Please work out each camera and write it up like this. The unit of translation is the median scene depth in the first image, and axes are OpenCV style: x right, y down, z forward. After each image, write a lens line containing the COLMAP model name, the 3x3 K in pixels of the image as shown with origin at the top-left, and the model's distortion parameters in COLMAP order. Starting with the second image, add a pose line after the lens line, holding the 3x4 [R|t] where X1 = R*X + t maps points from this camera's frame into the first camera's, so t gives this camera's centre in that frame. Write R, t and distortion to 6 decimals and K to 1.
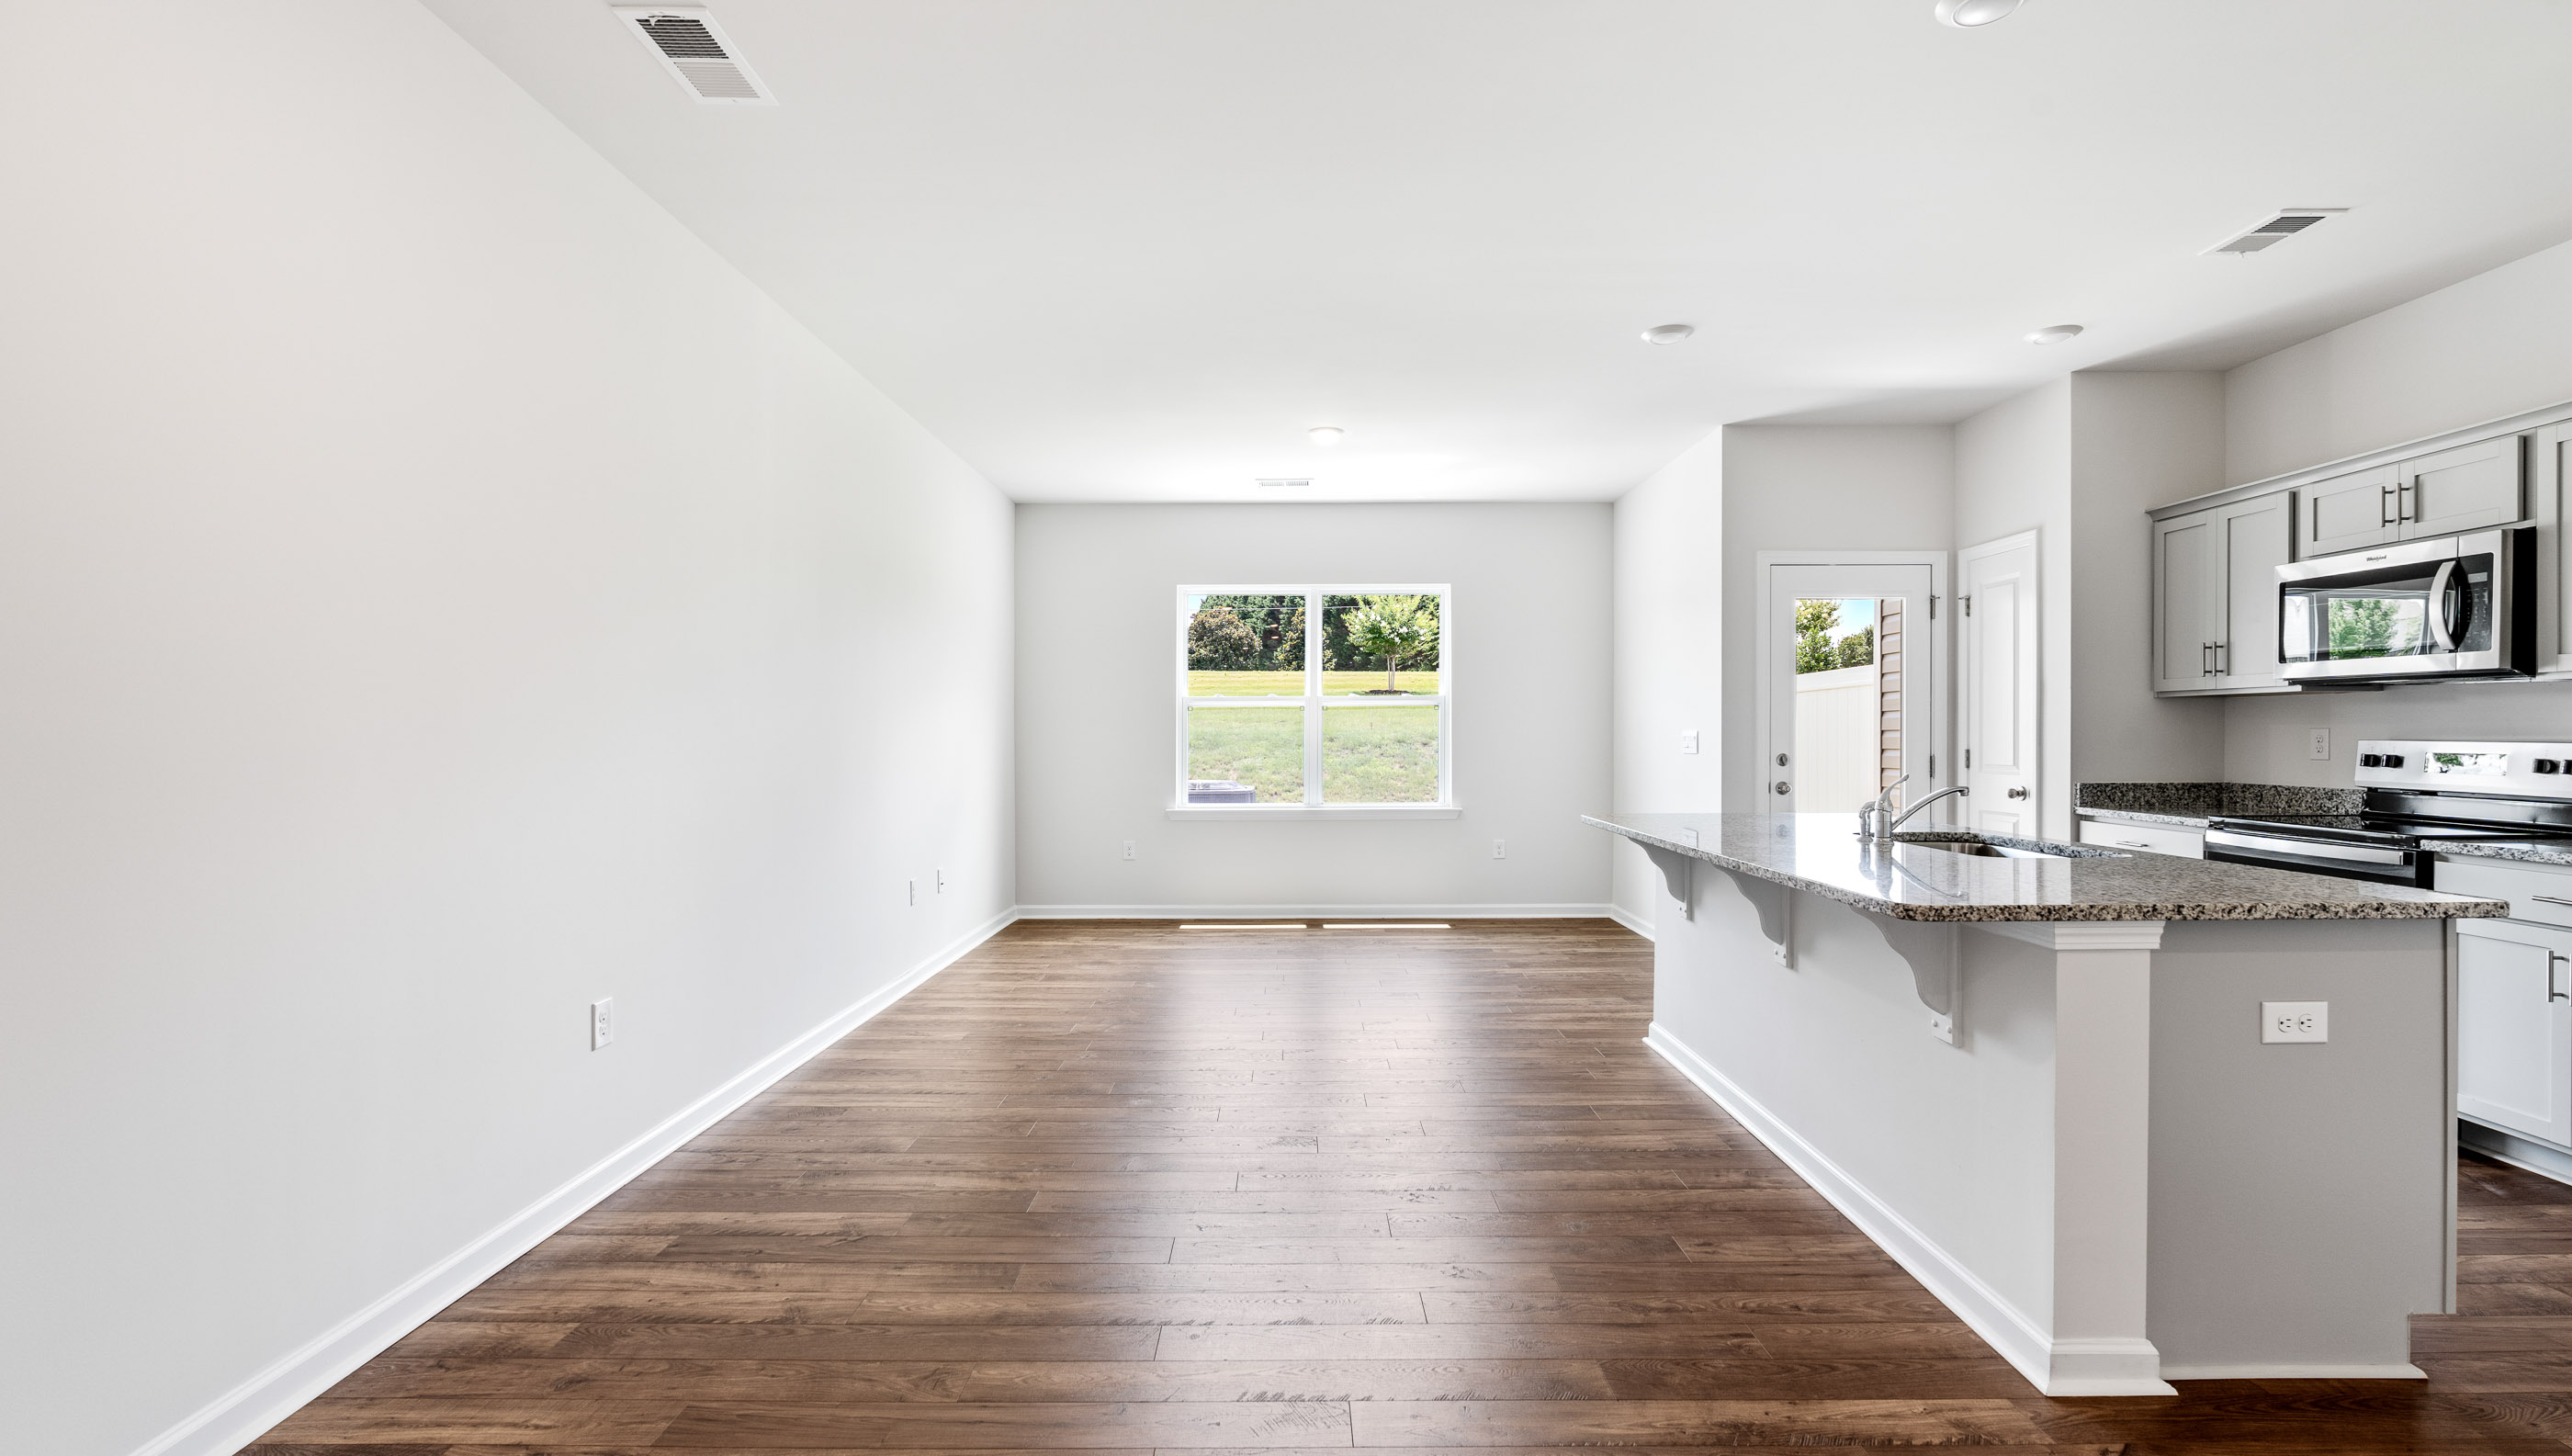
lens RADIAL K [[1115.5, 0, 1313.7], [0, 1115.5, 732.2], [0, 0, 1]] dist [-0.002294, 0.000015]
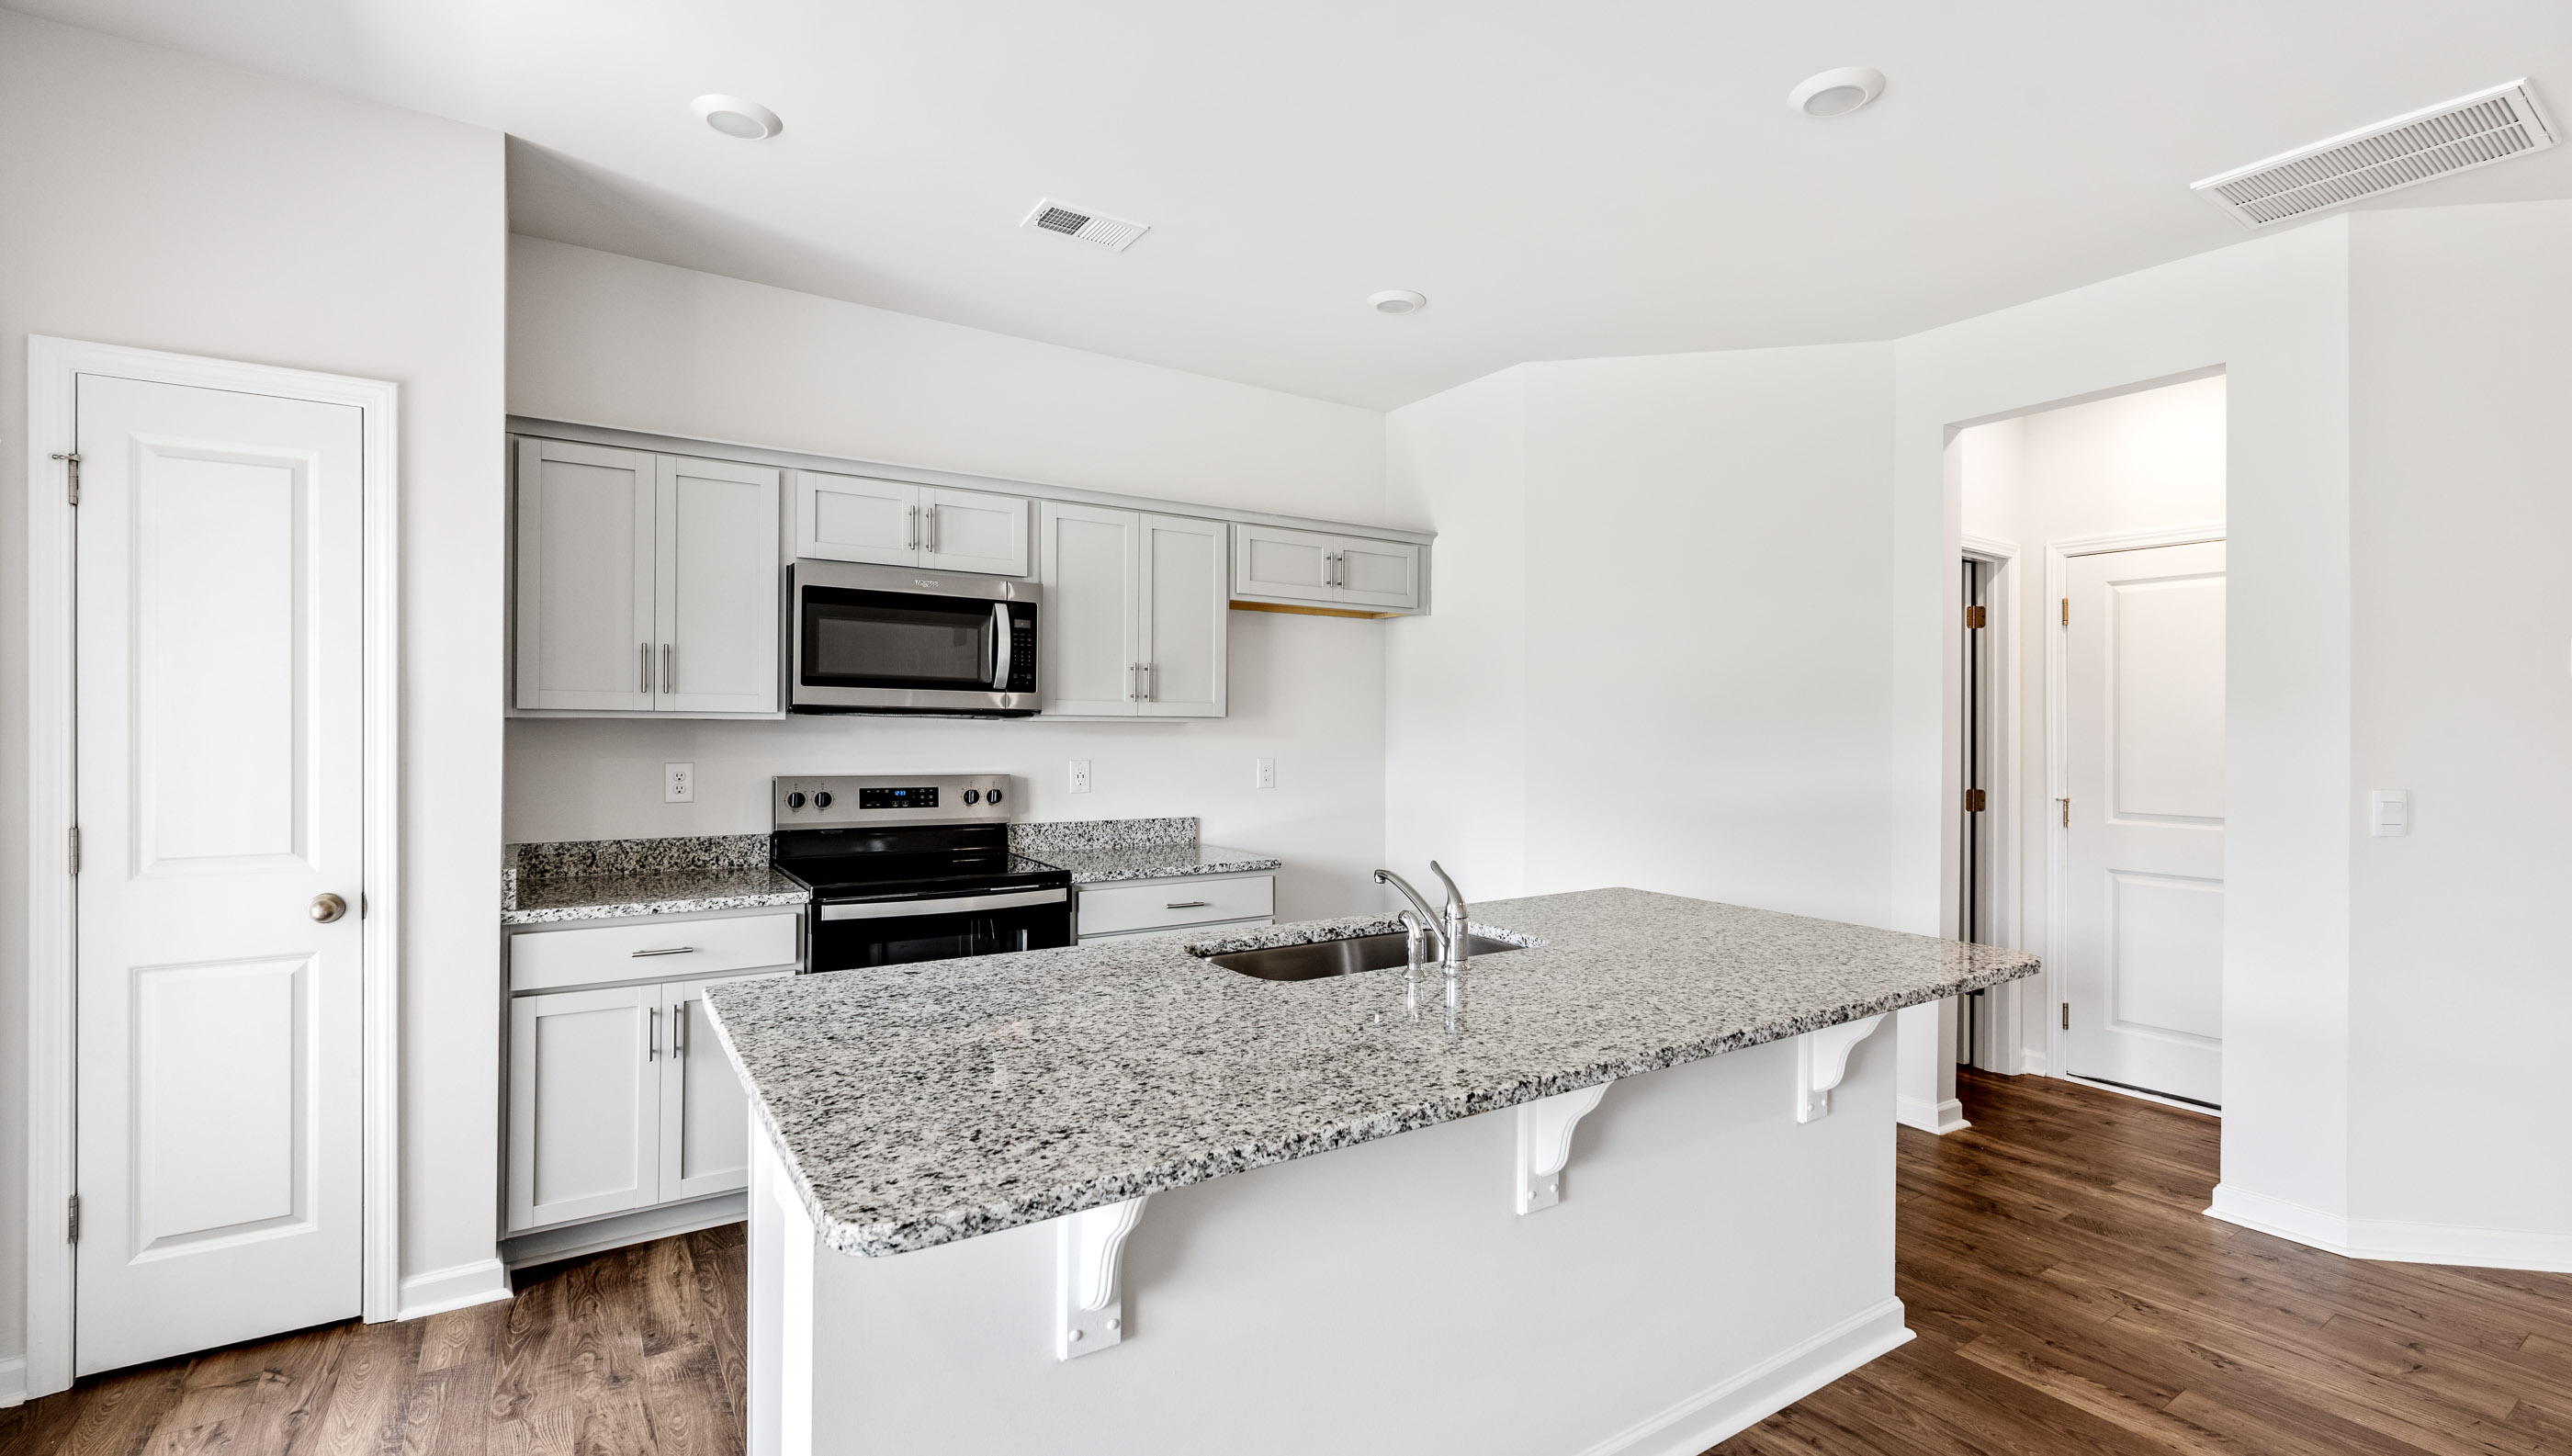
lens RADIAL K [[1126.4, 0, 1304.3], [0, 1126.4, 723.5], [0, 0, 1]] dist [-0.005398, -0.000232]
pose [[-0.539970, -0.001302, 0.841683, -0.008026], [-0.008926, 0.999951, -0.004179, -0.030253], [-0.841637, -0.009769, -0.539956, 1.003902]]
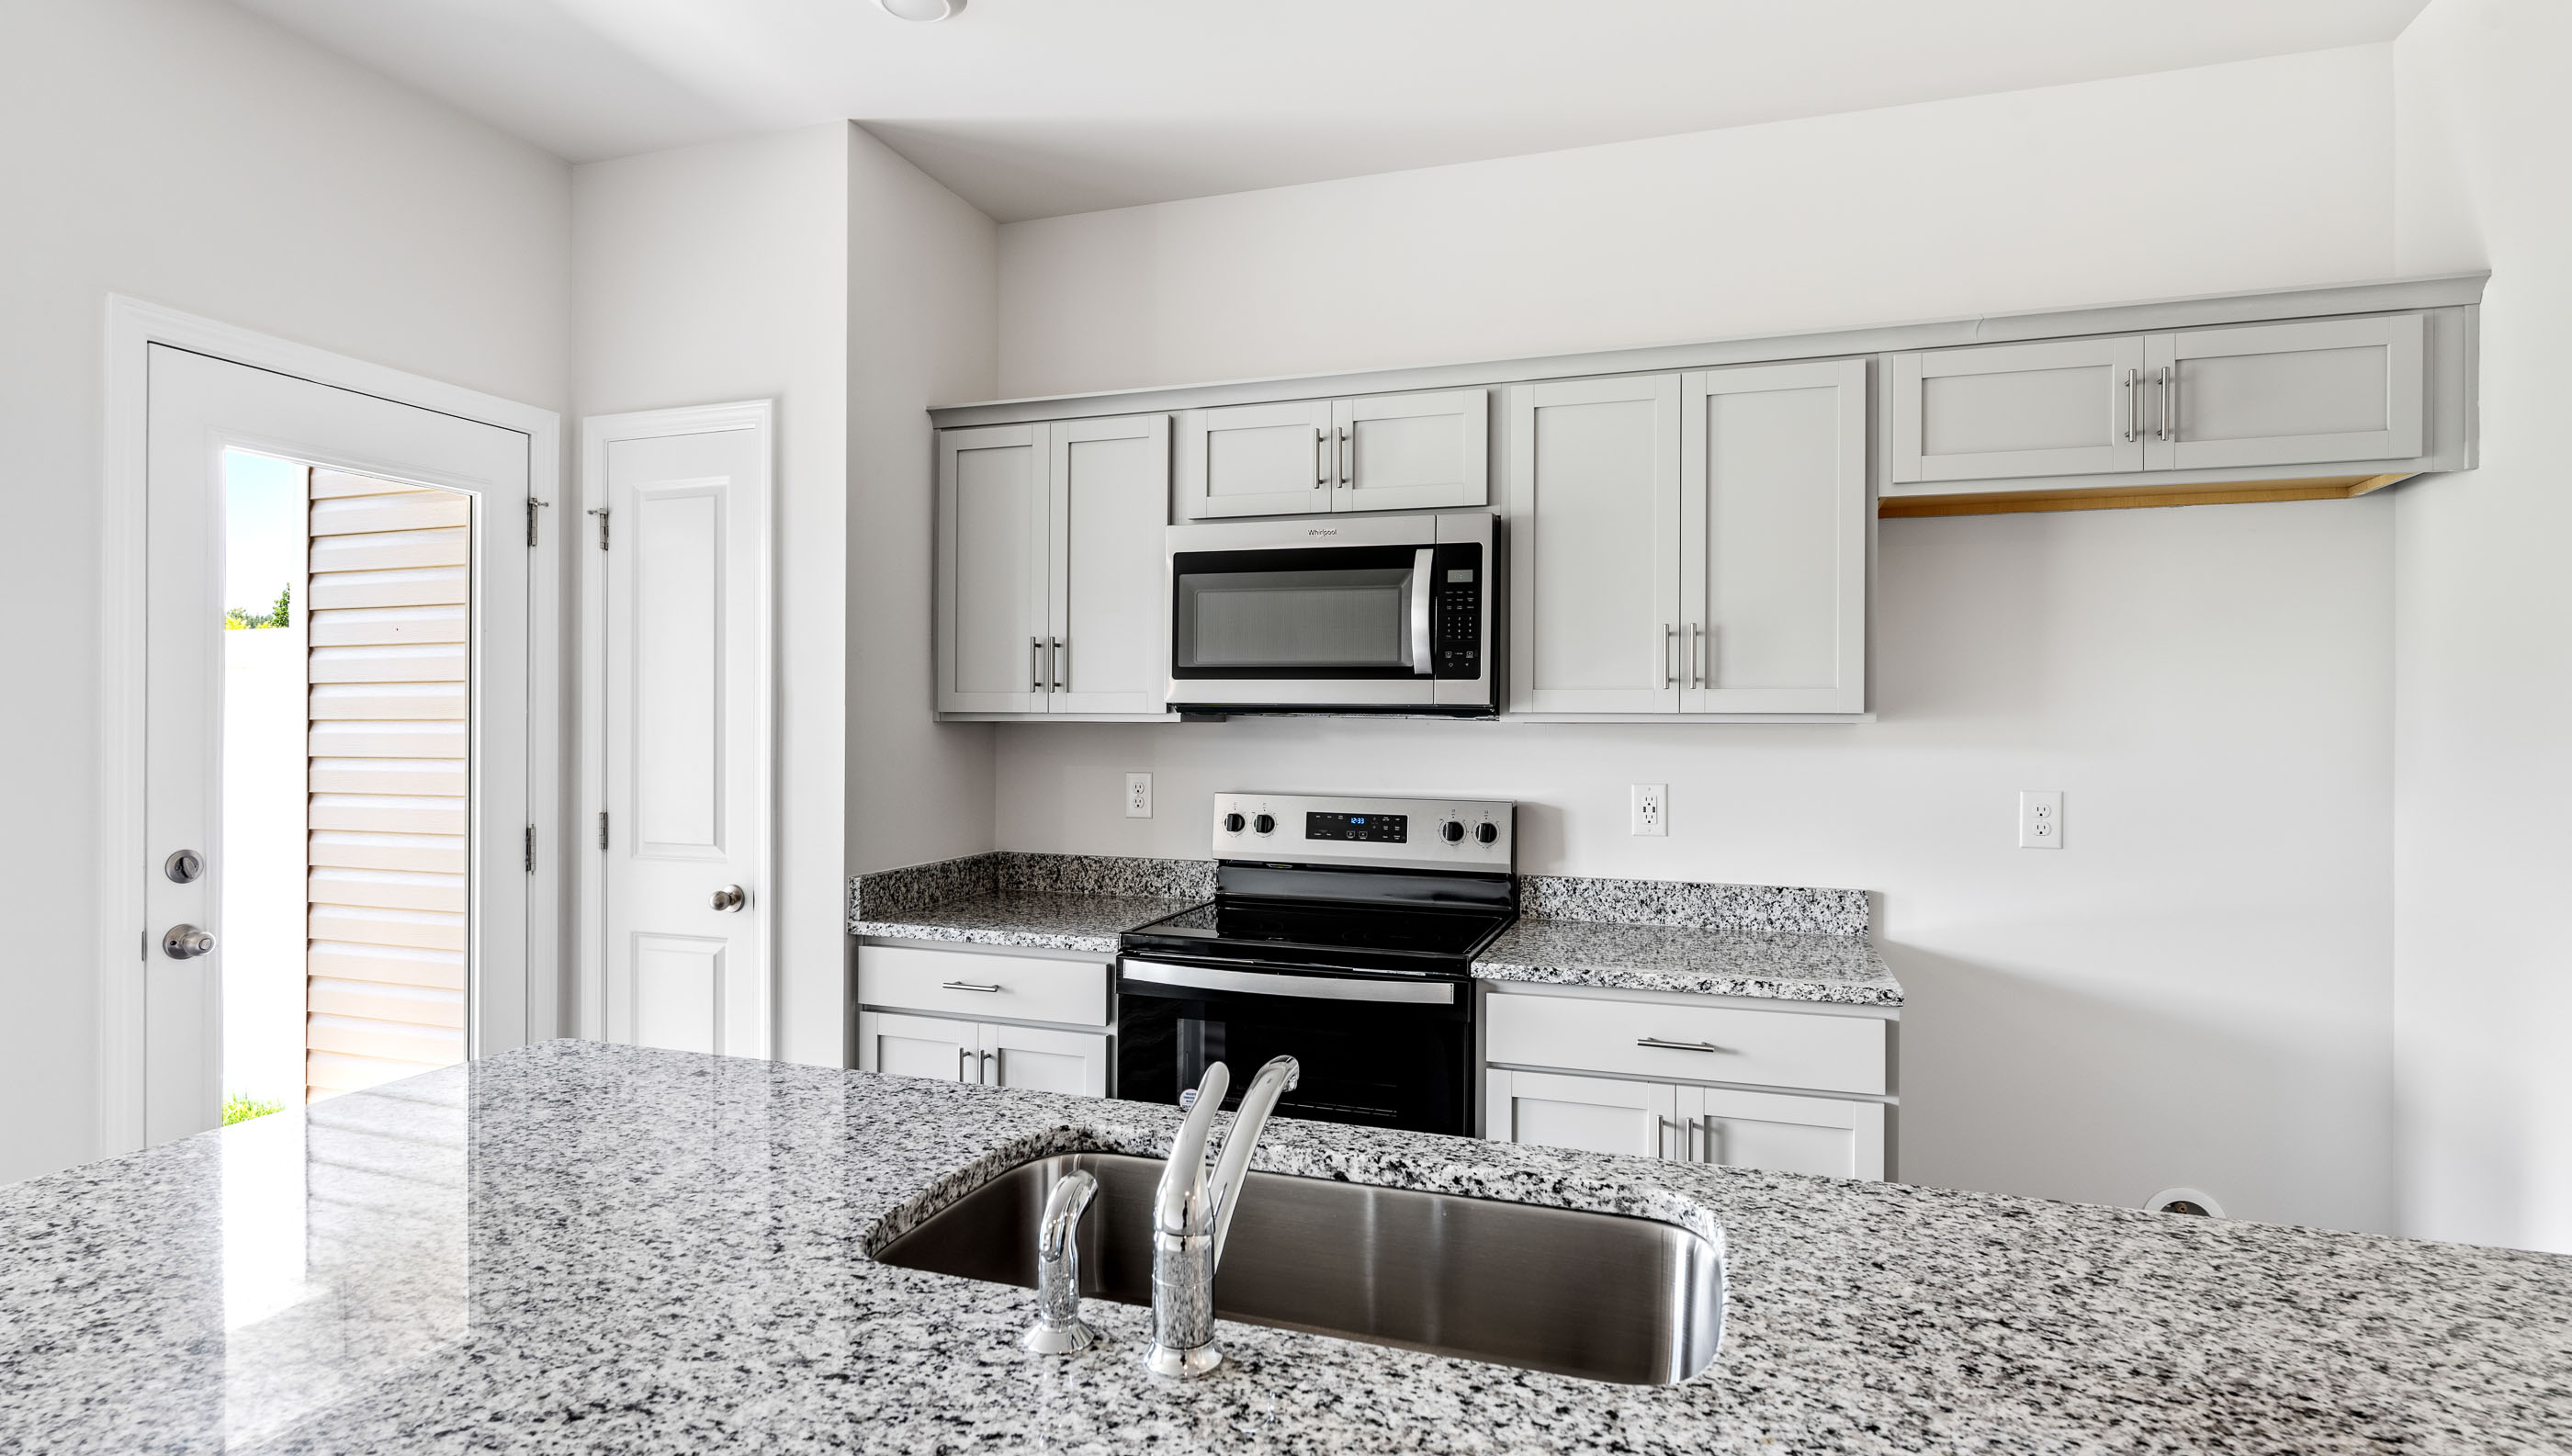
lens RADIAL K [[1296.2, 0, 1270.3], [0, 1296.2, 728.0], [0, 0, 1]] dist [-0.006075, 0.000400]
pose [[0.346252, 0.002112, 0.938139, 0.167201], [-0.007396, 0.999973, 0.000479, -0.030392], [-0.938112, -0.007104, 0.346259, 0.611944]]
